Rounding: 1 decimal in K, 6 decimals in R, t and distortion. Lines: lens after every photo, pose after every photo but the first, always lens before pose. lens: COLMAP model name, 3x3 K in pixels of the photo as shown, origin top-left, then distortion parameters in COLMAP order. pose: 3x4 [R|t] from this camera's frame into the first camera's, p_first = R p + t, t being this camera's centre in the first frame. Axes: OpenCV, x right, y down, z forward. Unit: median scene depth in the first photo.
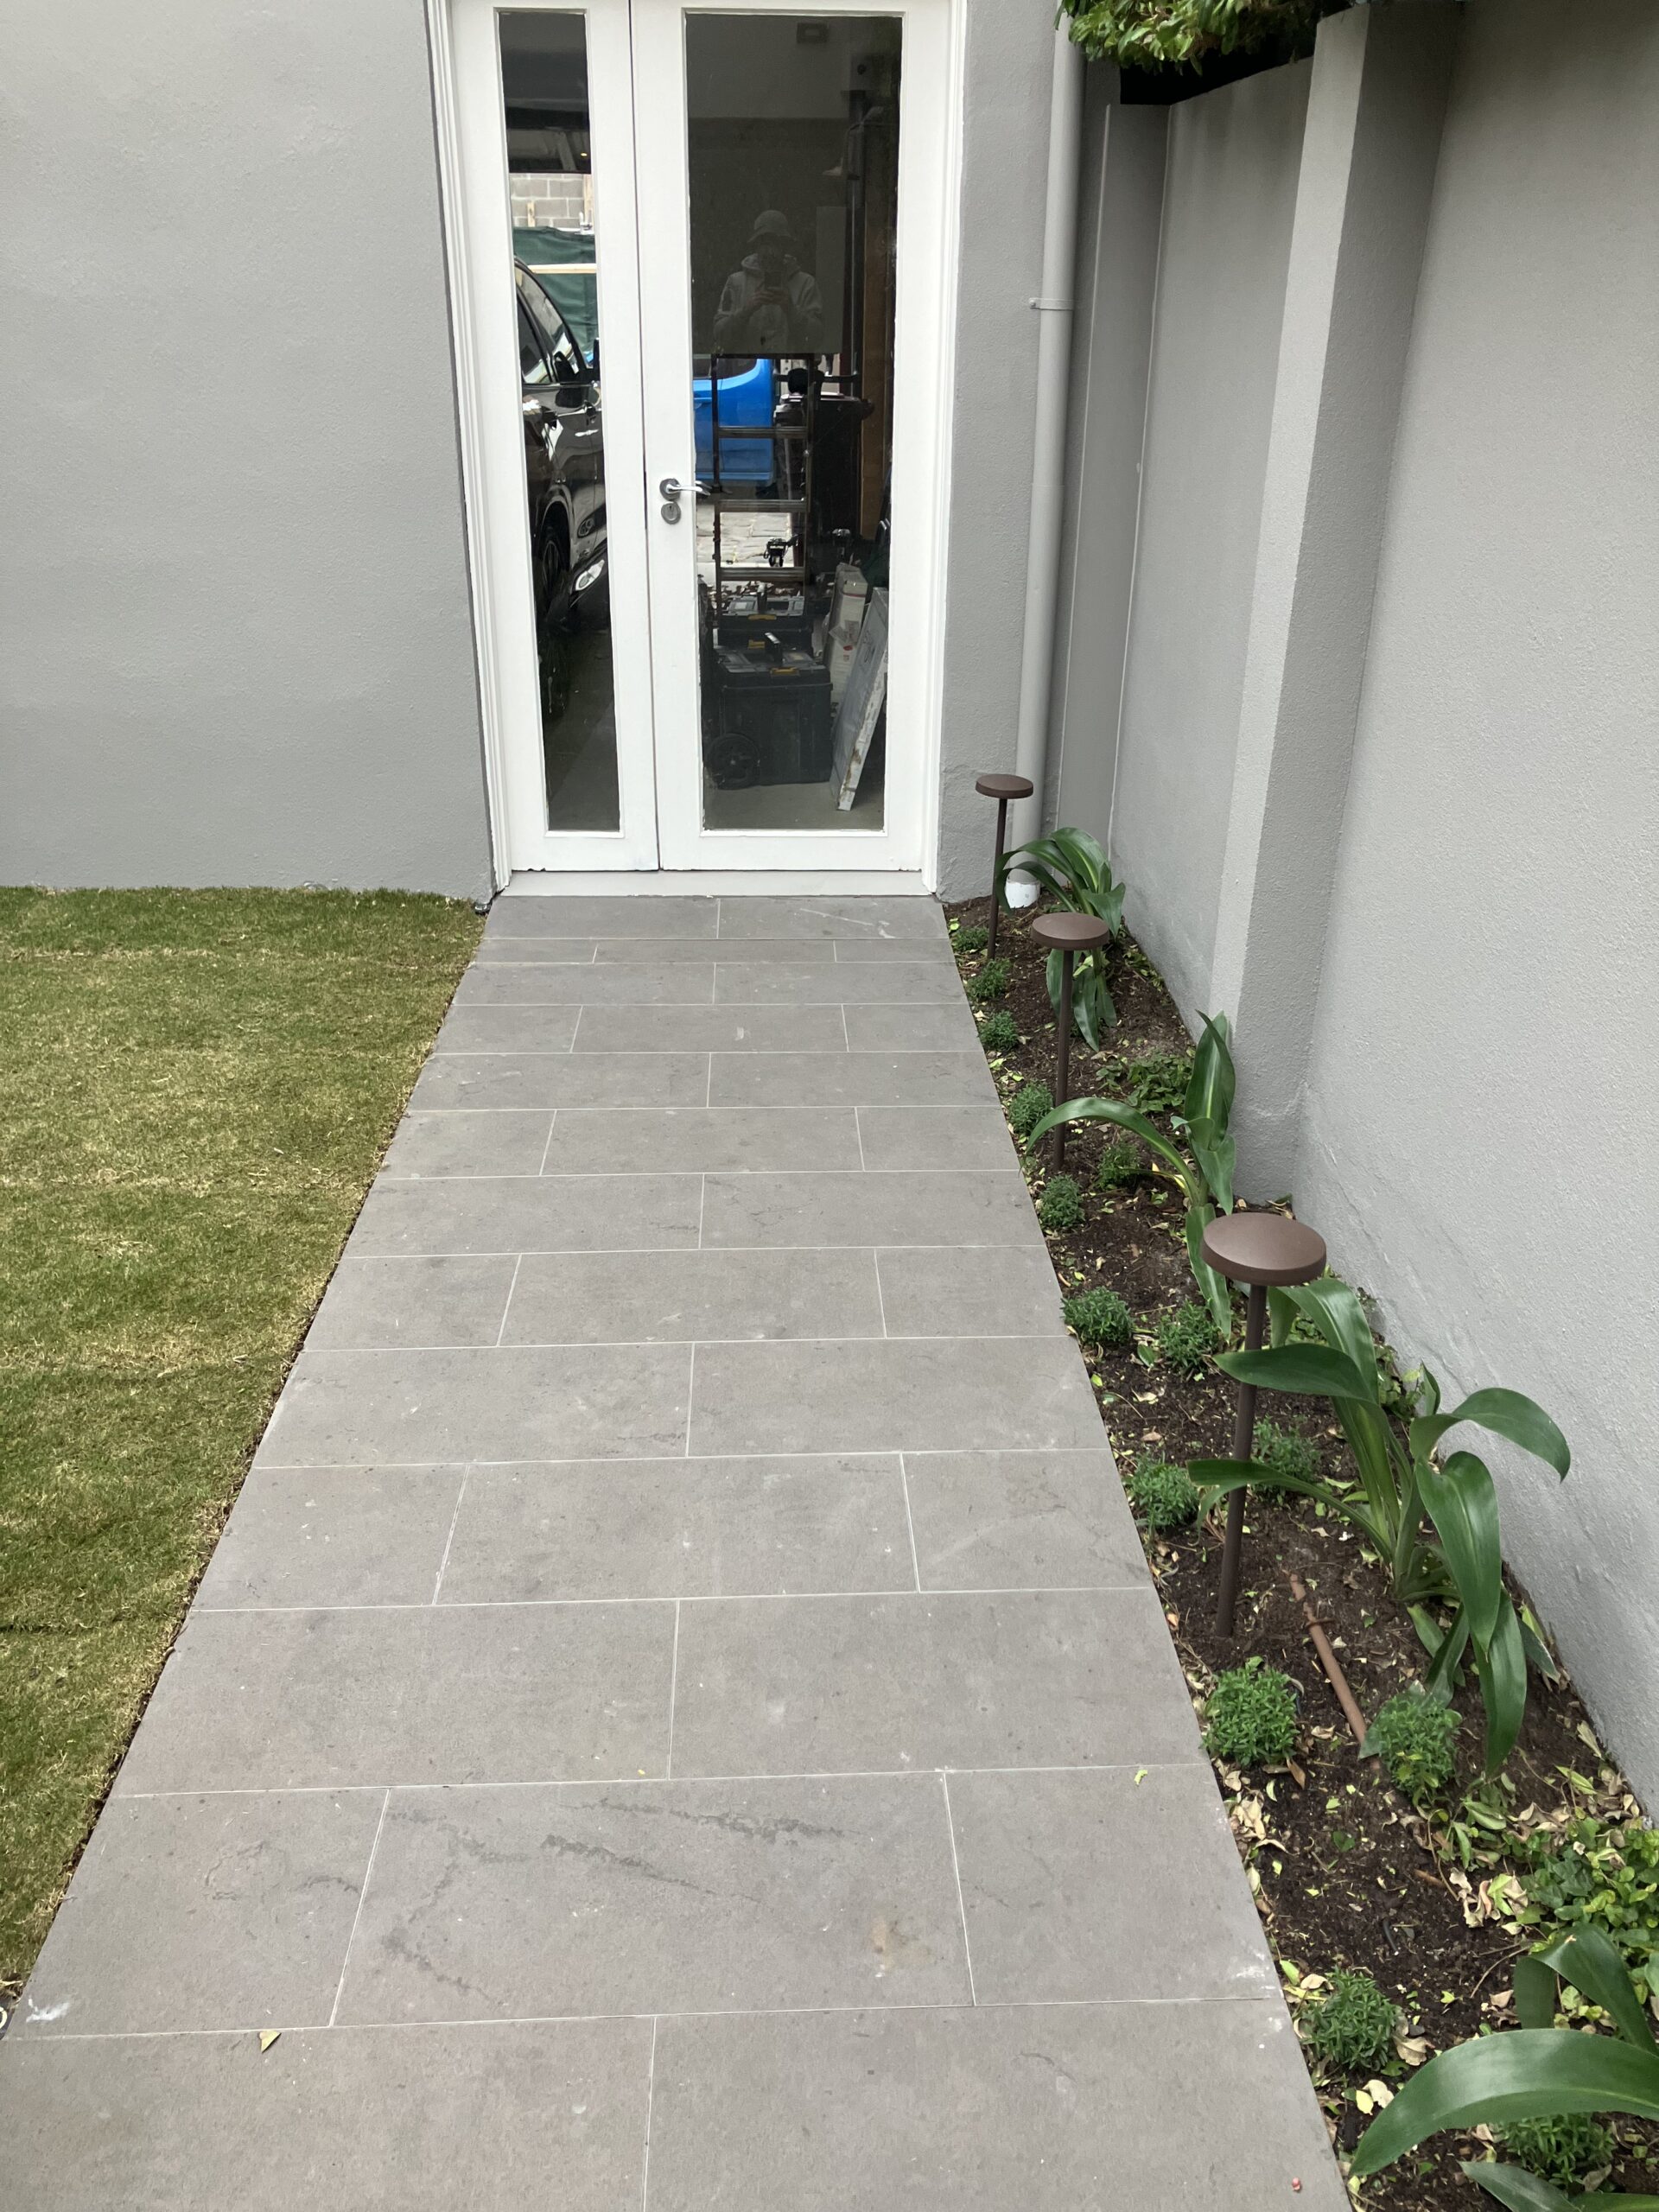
lens RADIAL K [[1847.5, 0, 869.0], [0, 1847.5, 1108.7], [0, 0, 1]] dist [0.017355, -0.020177]
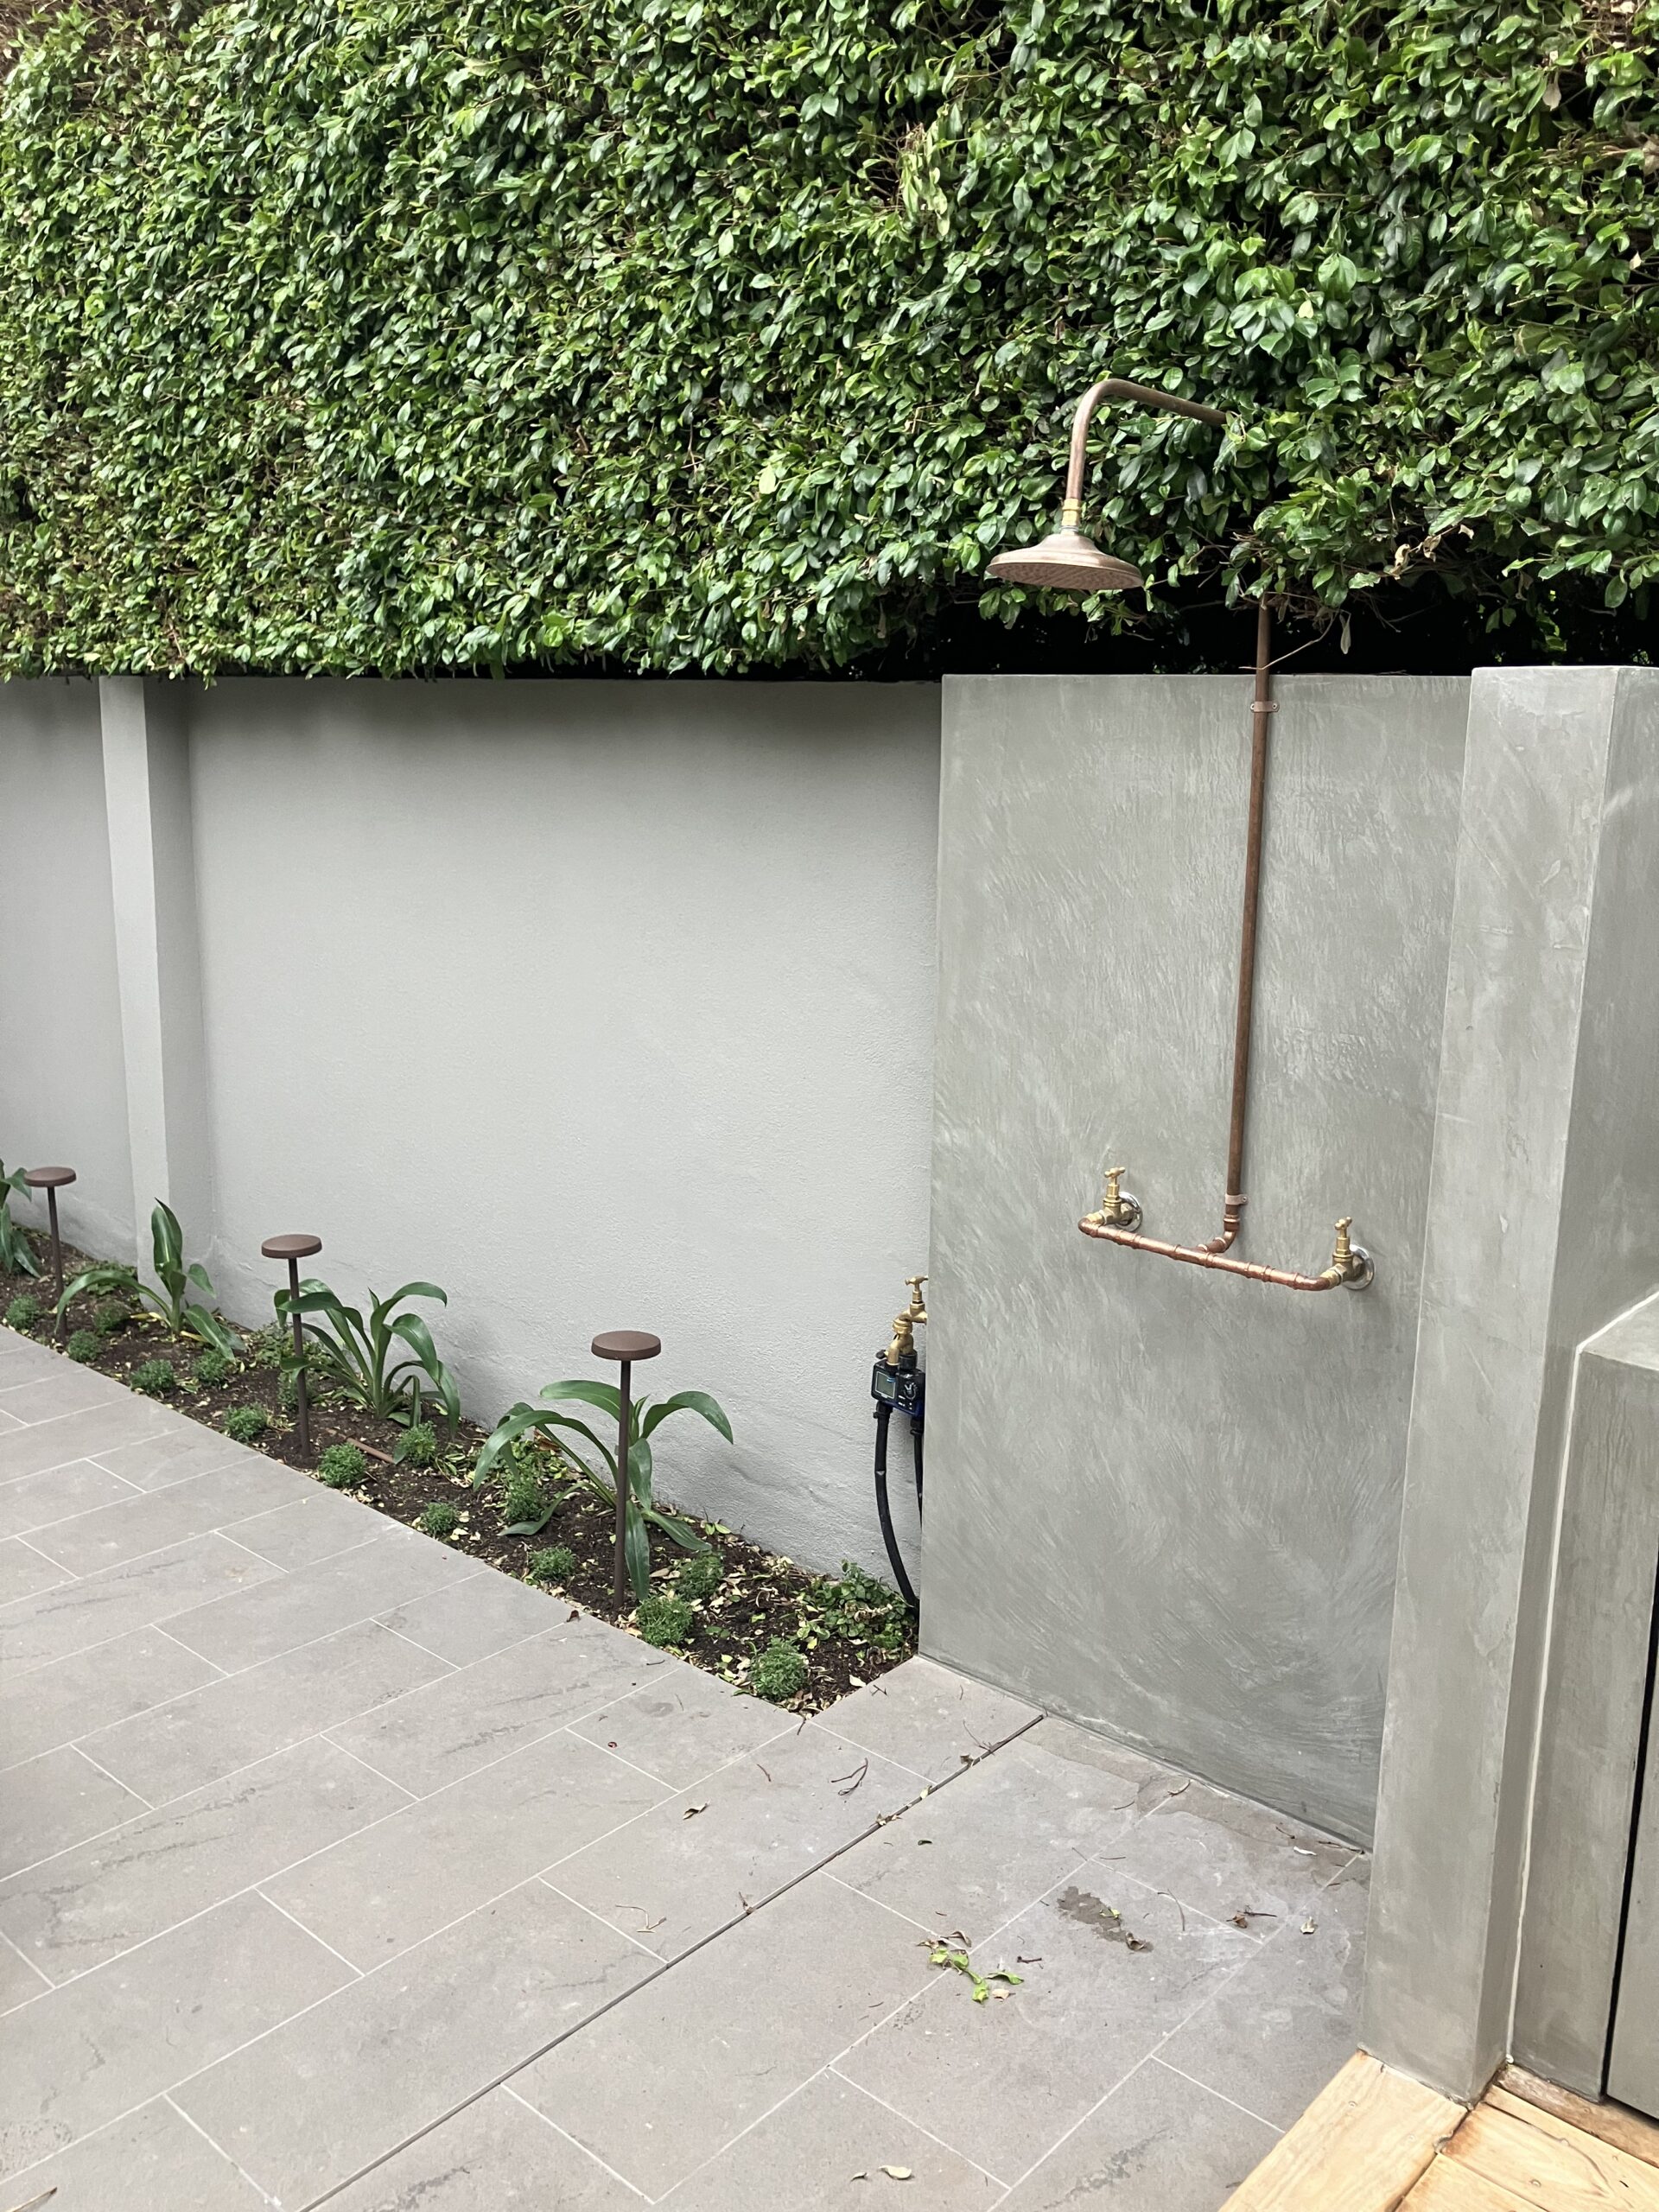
lens RADIAL K [[1847.5, 0, 880.8], [0, 1847.5, 1114.5], [0, 0, 1]] dist [0.017355, -0.020177]
pose [[0.711206, -0.161522, 0.684176, -0.494286], [0.287235, 0.955066, -0.073108, 0.185677], [-0.641624, 0.248514, 0.725644, -0.684724]]
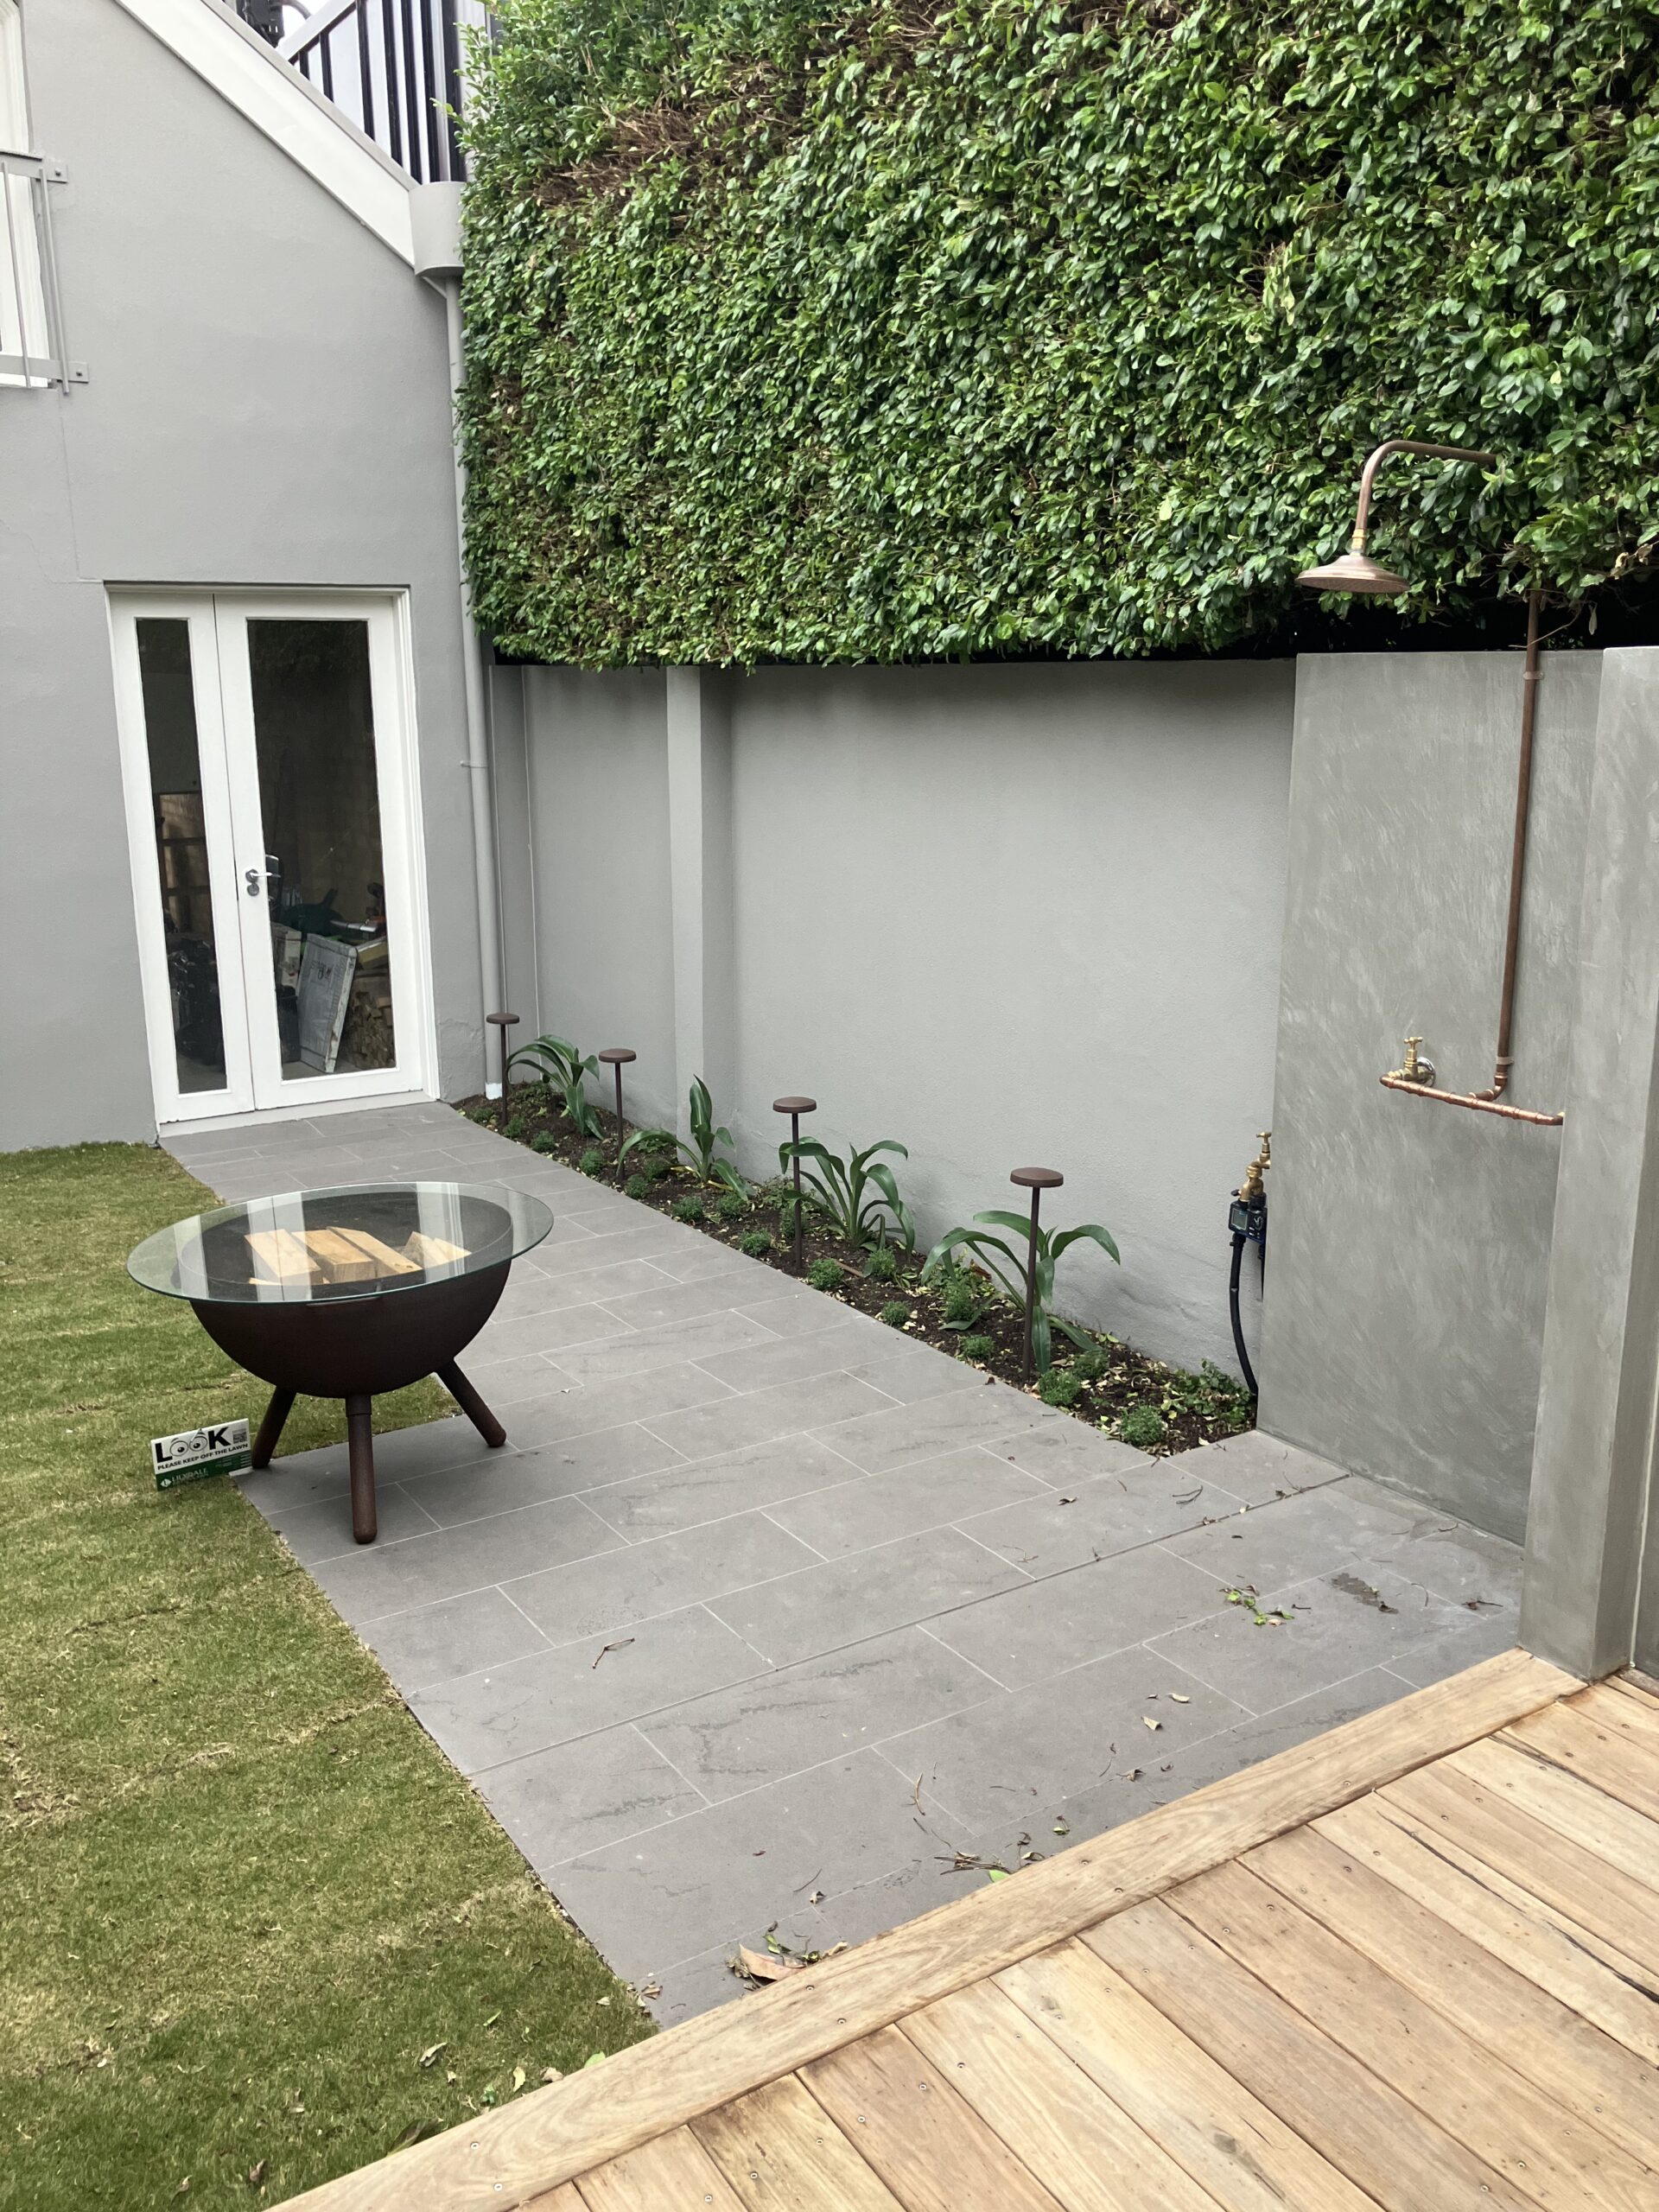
lens RADIAL K [[1847.5, 0, 872.0], [0, 1847.5, 1104.0], [0, 0, 1]] dist [0.017355, -0.020177]
pose [[0.869316, -0.133798, 0.475802, -0.670031], [0.220642, 0.966470, -0.131348, 0.307948], [-0.442274, 0.219165, 0.869690, -0.976069]]
